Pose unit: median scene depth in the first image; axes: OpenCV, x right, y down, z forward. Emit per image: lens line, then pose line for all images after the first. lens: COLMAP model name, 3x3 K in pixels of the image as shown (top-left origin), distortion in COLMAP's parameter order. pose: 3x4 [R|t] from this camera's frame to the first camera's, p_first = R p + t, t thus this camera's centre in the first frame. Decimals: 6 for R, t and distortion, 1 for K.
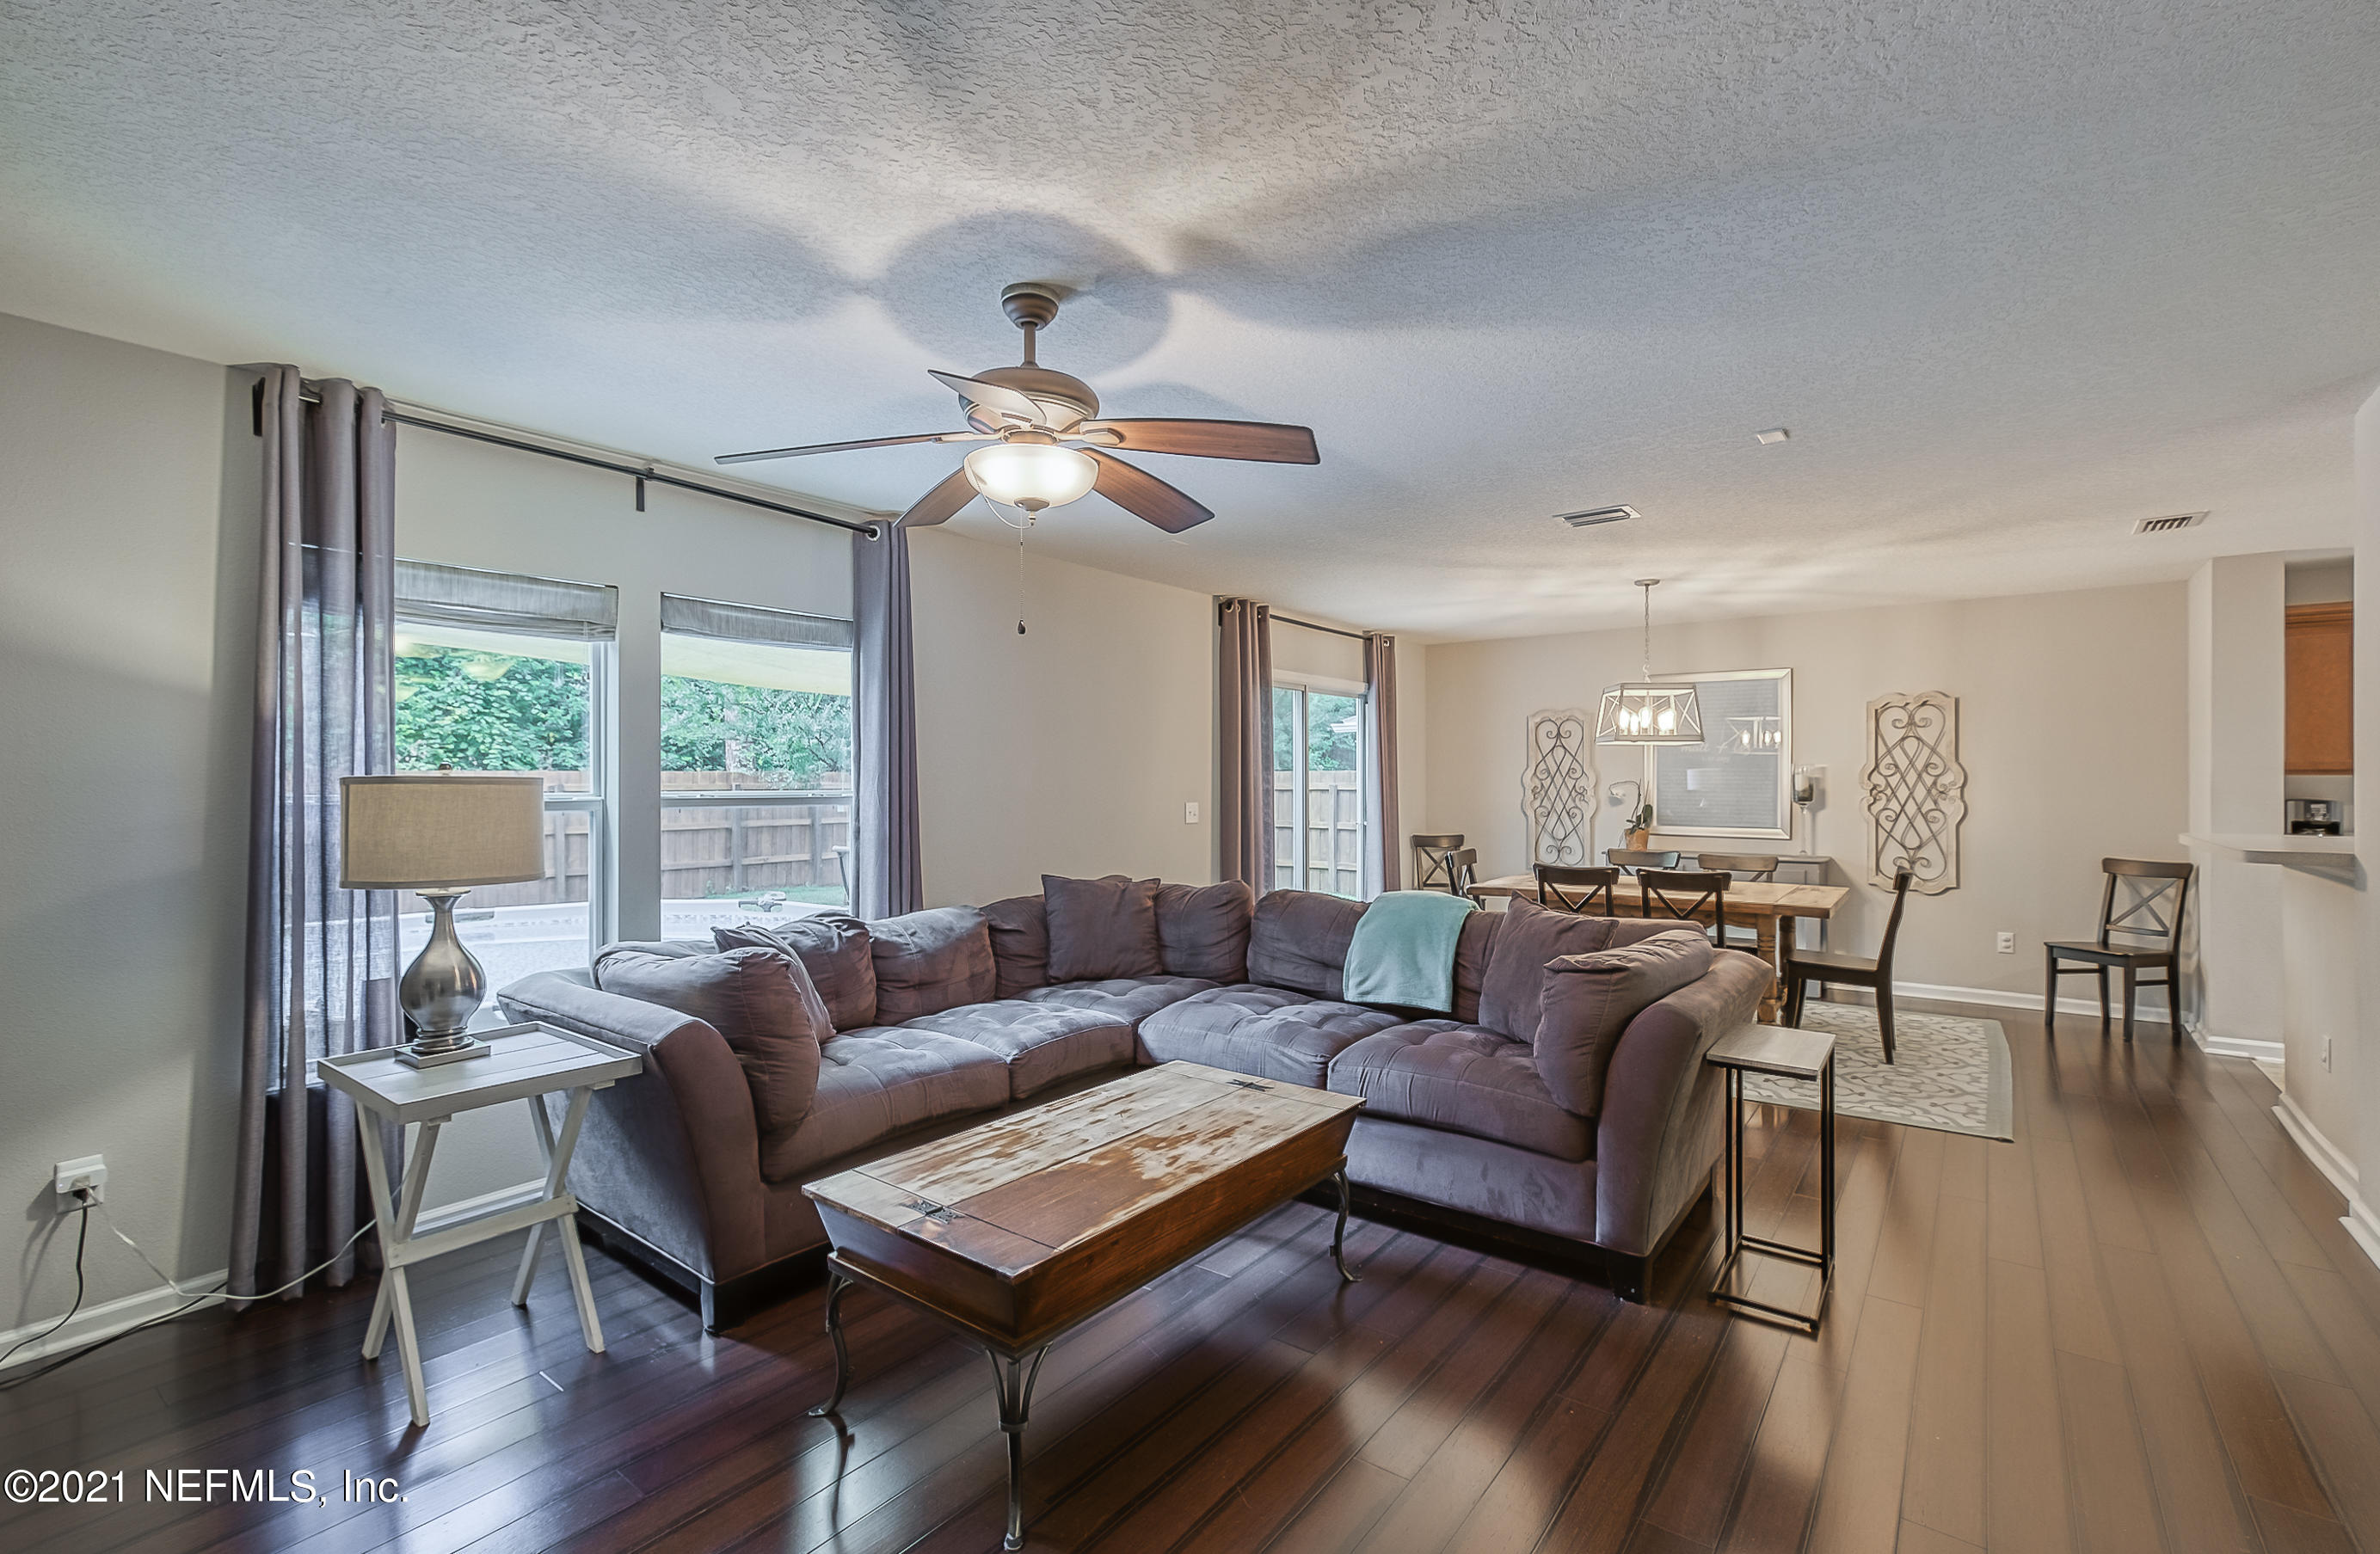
lens RADIAL K [[1045.3, 0, 1187.7], [0, 1045.3, 786.0], [0, 0, 1]] dist [-0.017392, 0.000400]
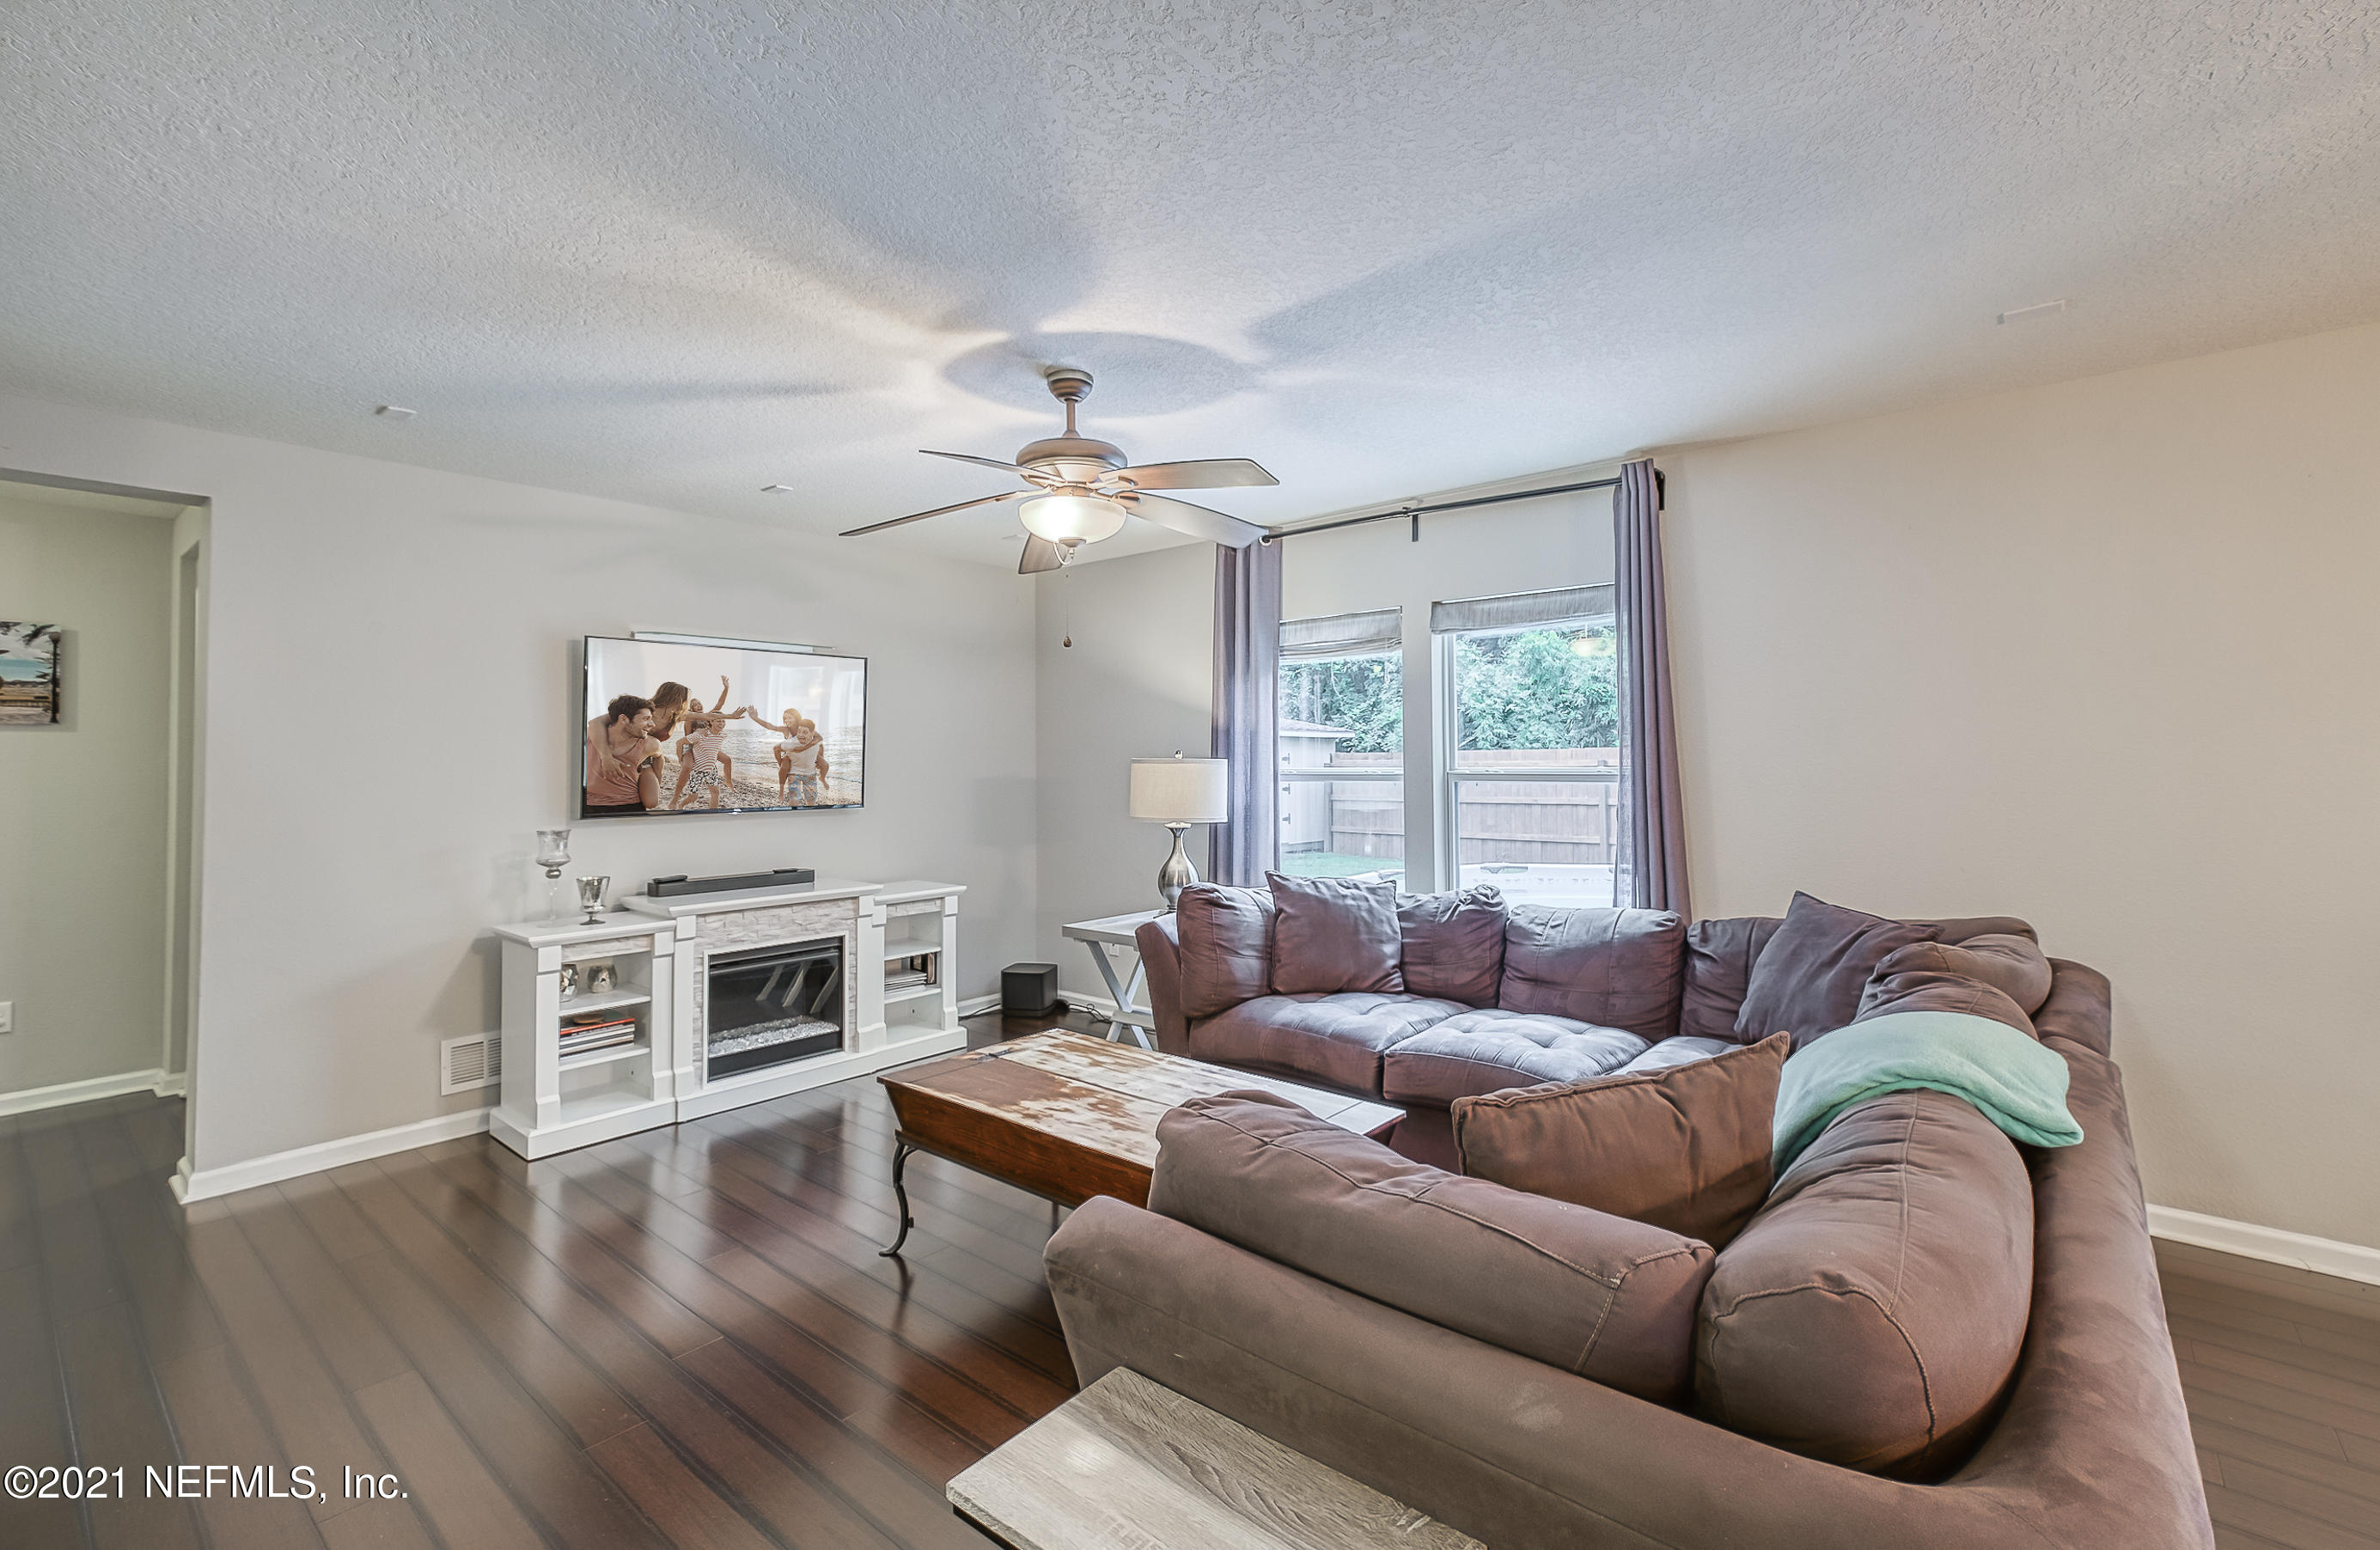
lens RADIAL K [[1045.4, 0, 1212.2], [0, 1045.4, 736.5], [0, 0, 1]] dist [-0.017392, 0.000400]
pose [[-0.041909, -0.022875, -0.998860, 1.050749], [0.005134, 0.999720, -0.023110, -0.006118], [0.999108, -0.006096, -0.041780, 1.174843]]
